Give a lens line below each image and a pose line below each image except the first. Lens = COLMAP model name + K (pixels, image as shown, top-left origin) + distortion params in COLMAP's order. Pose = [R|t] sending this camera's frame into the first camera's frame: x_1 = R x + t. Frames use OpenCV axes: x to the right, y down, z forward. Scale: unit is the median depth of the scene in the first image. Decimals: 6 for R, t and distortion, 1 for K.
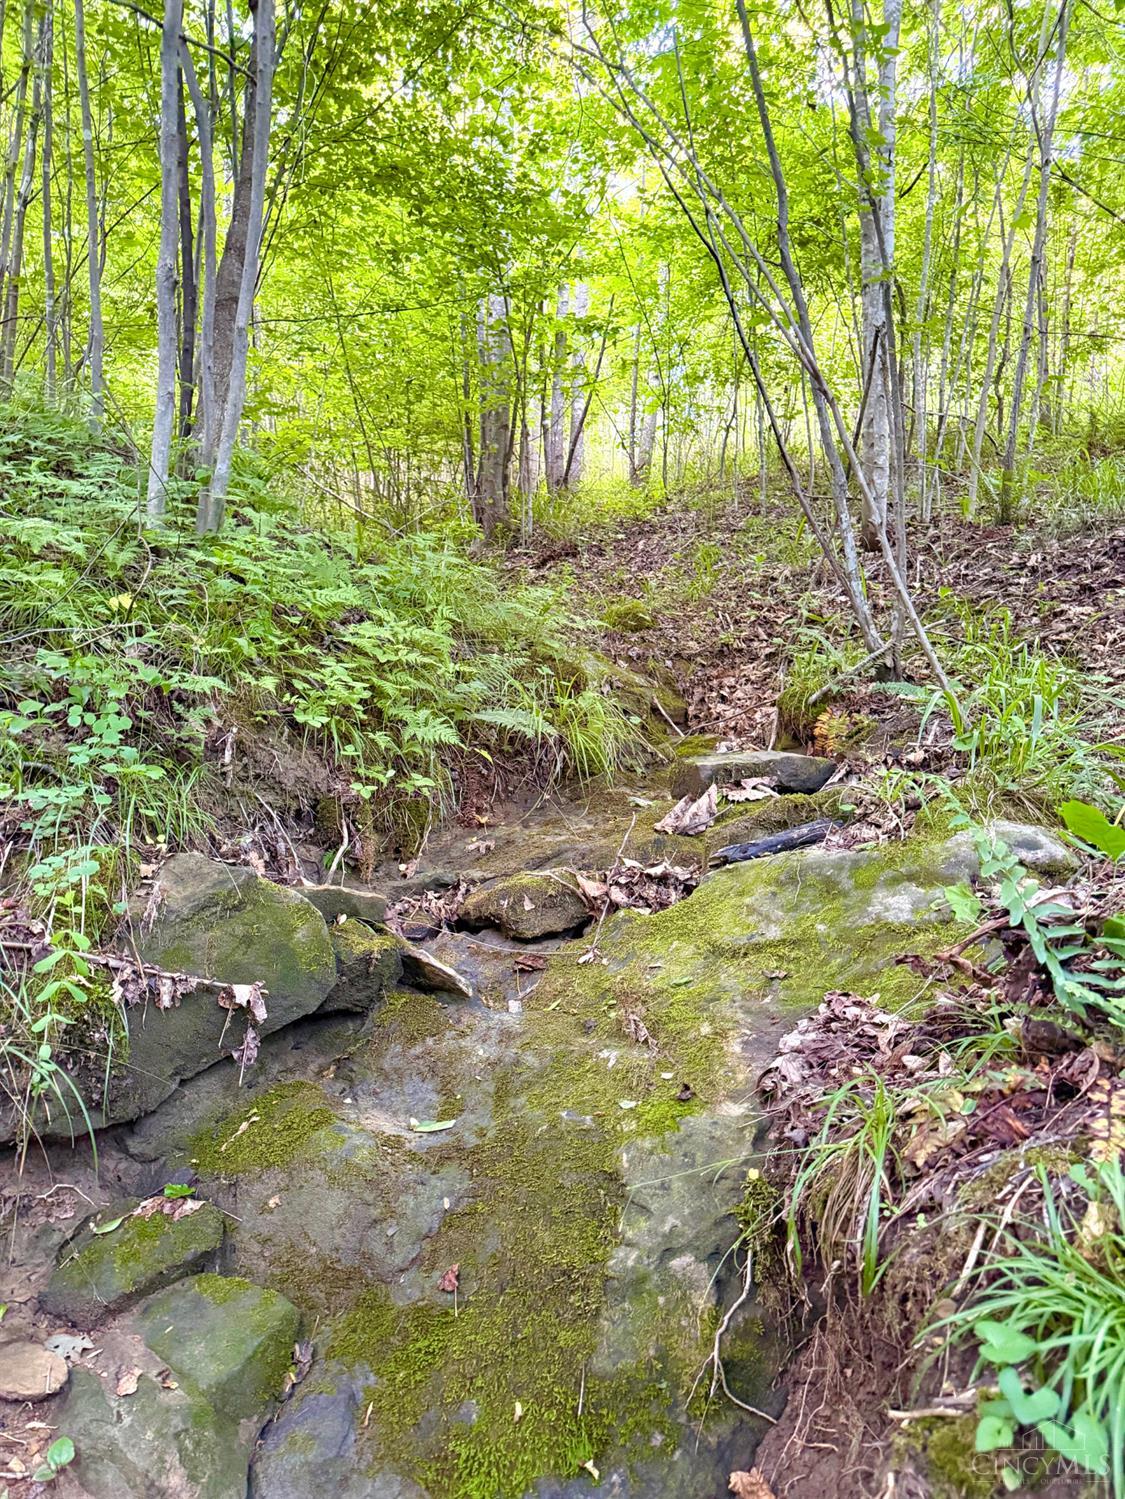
lens RADIAL K [[1039.5, 0, 559.3], [0, 1039.5, 755.5], [0, 0, 1]] dist [0.094510, -0.135415]
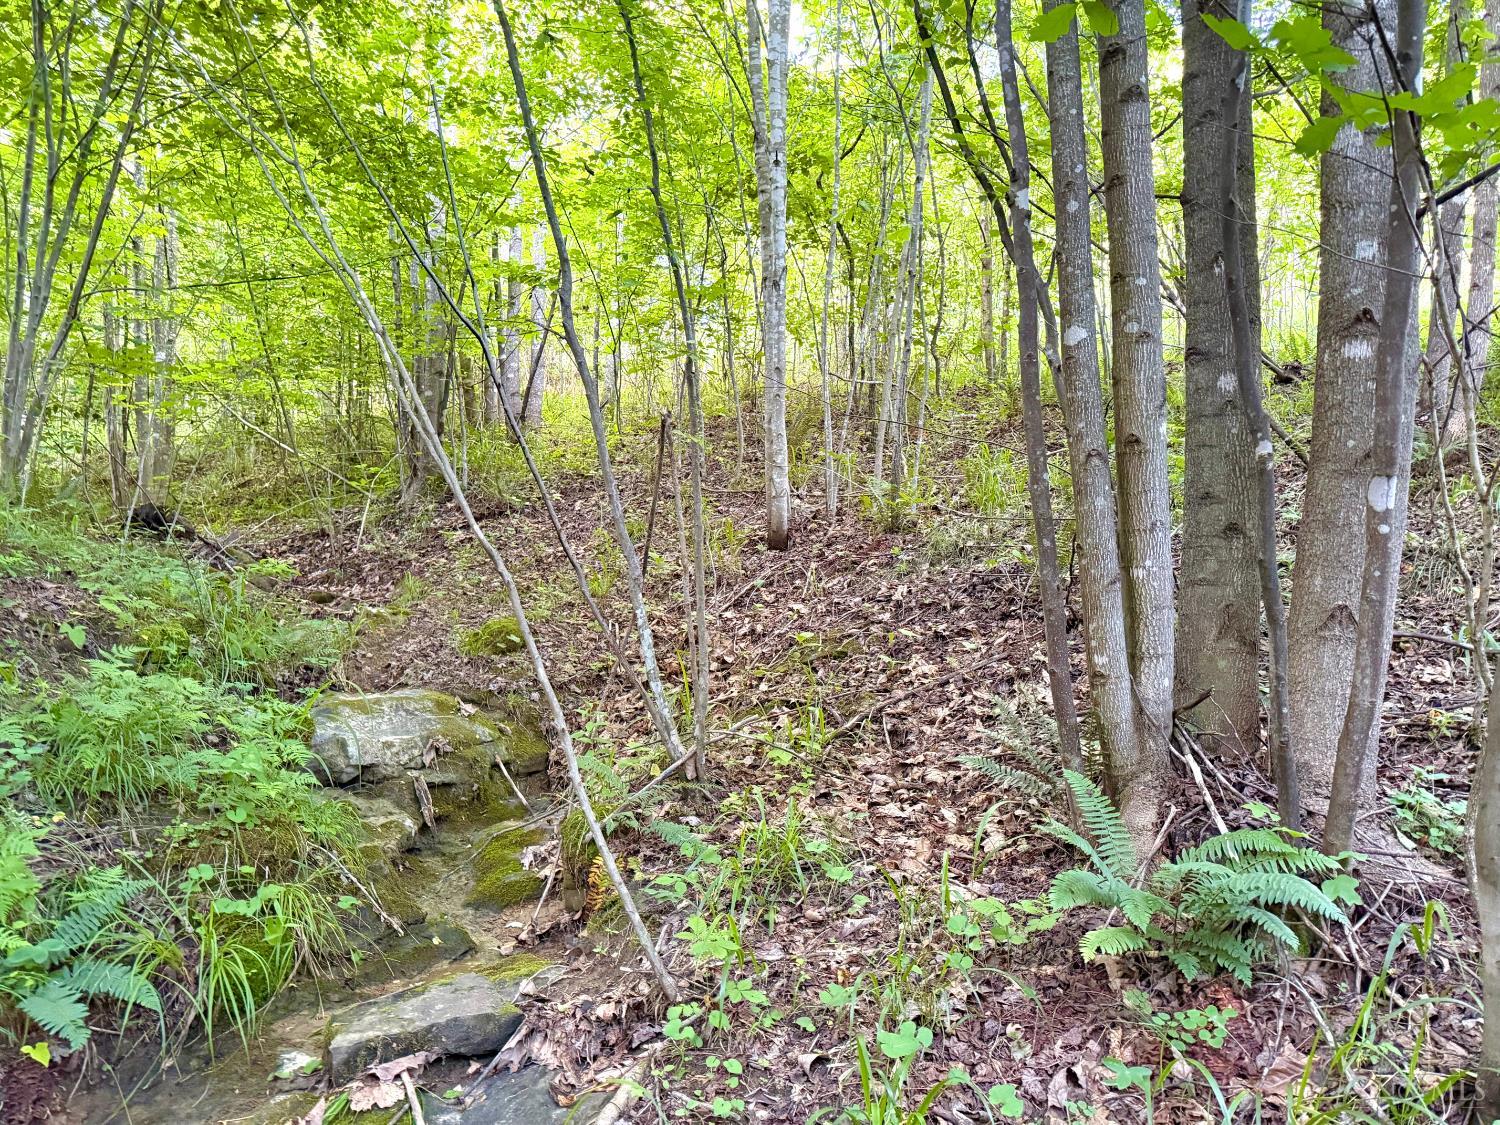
lens RADIAL K [[1040.2, 0, 752.9], [0, 1040.2, 565.3], [0, 0, 1]] dist [0.094510, -0.135415]
pose [[0.988733, -0.012790, 0.149143, 0.167184], [0.022317, 0.997803, -0.062383, -0.149302], [-0.148017, 0.065008, 0.986846, 0.065081]]
